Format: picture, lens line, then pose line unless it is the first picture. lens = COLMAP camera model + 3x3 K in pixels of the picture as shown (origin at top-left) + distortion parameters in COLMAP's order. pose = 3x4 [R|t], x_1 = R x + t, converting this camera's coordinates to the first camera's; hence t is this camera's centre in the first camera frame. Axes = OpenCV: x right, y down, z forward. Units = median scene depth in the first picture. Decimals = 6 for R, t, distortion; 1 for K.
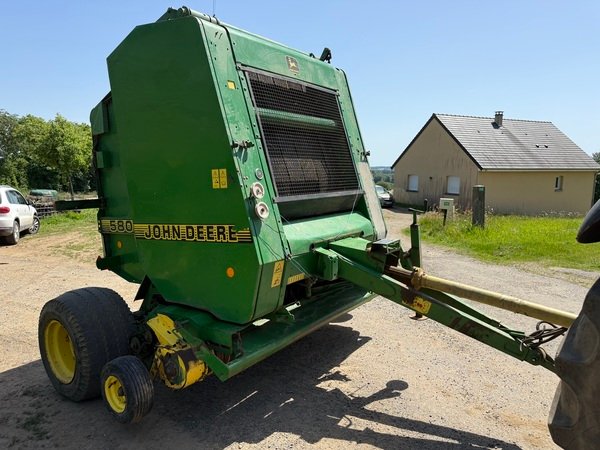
lens RADIAL K [[424.4, 0, 300.0], [0, 424.4, 225.0], [0, 0, 1]] dist [0.002484, -0.027013]
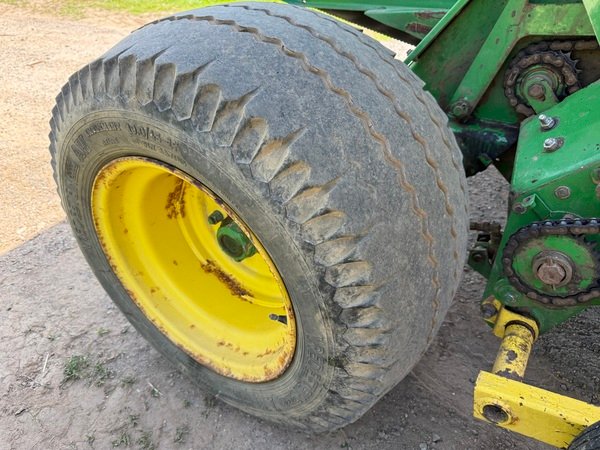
lens RADIAL K [[424.4, 0, 300.0], [0, 424.4, 225.0], [0, 0, 1]] dist [0.002484, -0.027013]
pose [[0.997261, -0.029738, 0.067716, -0.509803], [-0.007600, 0.869547, 0.493791, 0.146719], [-0.073566, -0.492954, 0.866940, 0.785134]]
